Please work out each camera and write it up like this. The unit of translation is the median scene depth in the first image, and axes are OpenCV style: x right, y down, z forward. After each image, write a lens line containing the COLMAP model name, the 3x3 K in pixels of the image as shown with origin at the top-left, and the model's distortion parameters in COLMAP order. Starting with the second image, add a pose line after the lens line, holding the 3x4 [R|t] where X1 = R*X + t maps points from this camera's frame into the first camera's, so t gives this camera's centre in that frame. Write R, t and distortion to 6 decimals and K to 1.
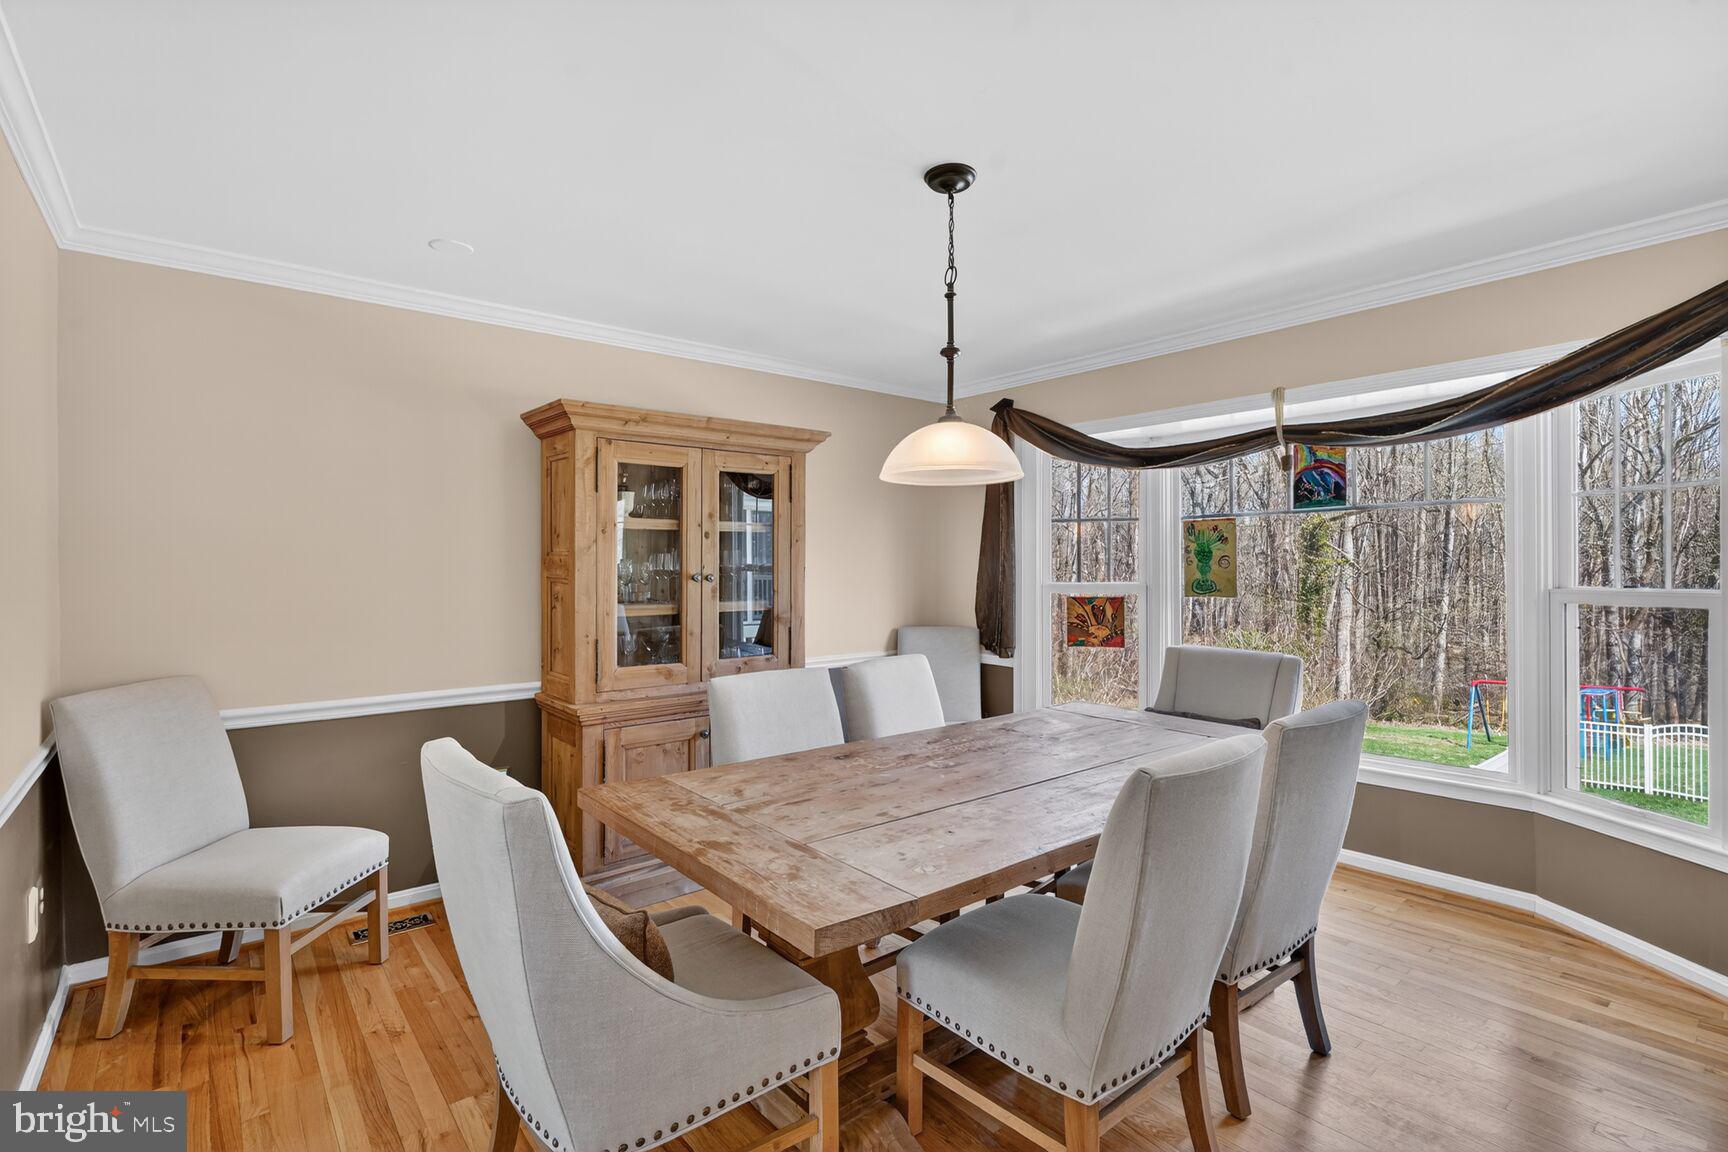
lens RADIAL K [[785.4, 0, 857.3], [0, 785.4, 568.4], [0, 0, 1]] dist [-0.001531, 0.000926]
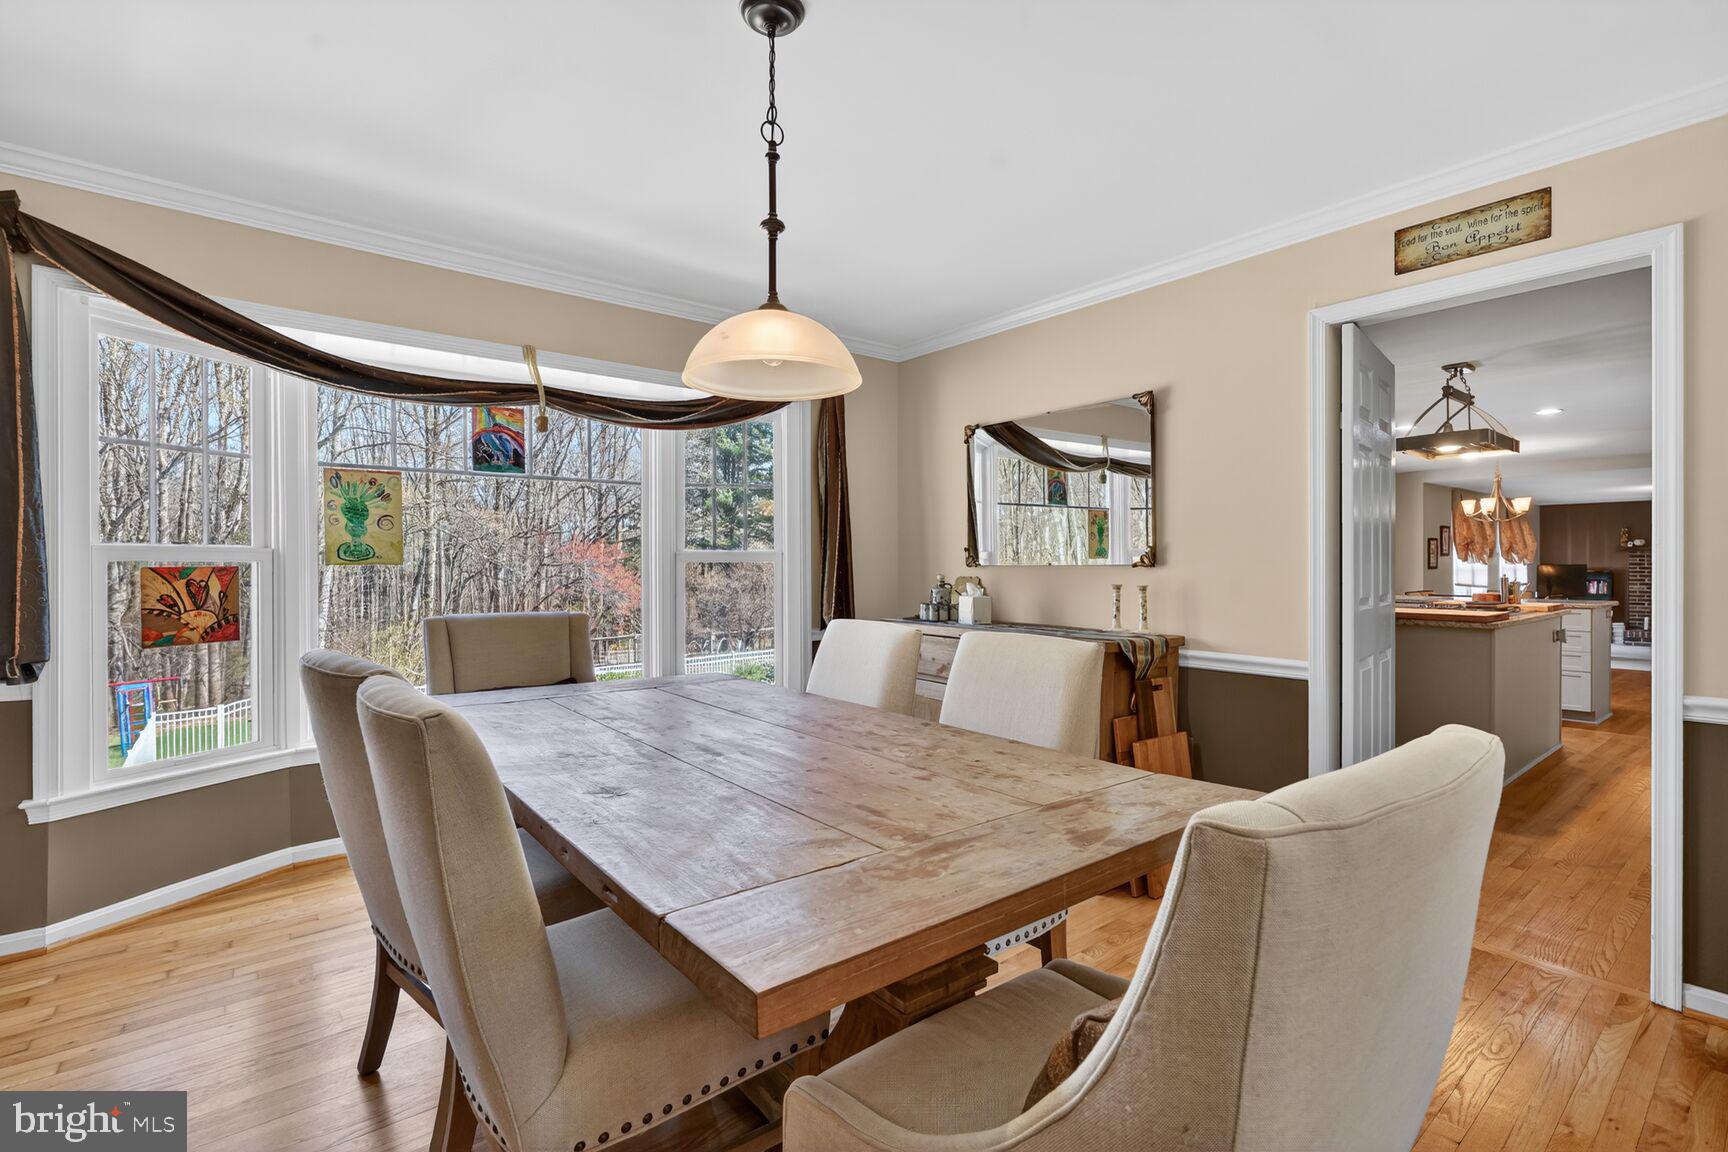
lens RADIAL K [[785.4, 0, 855.0], [0, 785.4, 568.2], [0, 0, 1]] dist [-0.001531, 0.000926]
pose [[0.027876, -0.000516, 0.999611, -0.405613], [-0.000578, 1.000000, 0.000533, 0.044765], [-0.999611, -0.000593, 0.027876, 0.528367]]
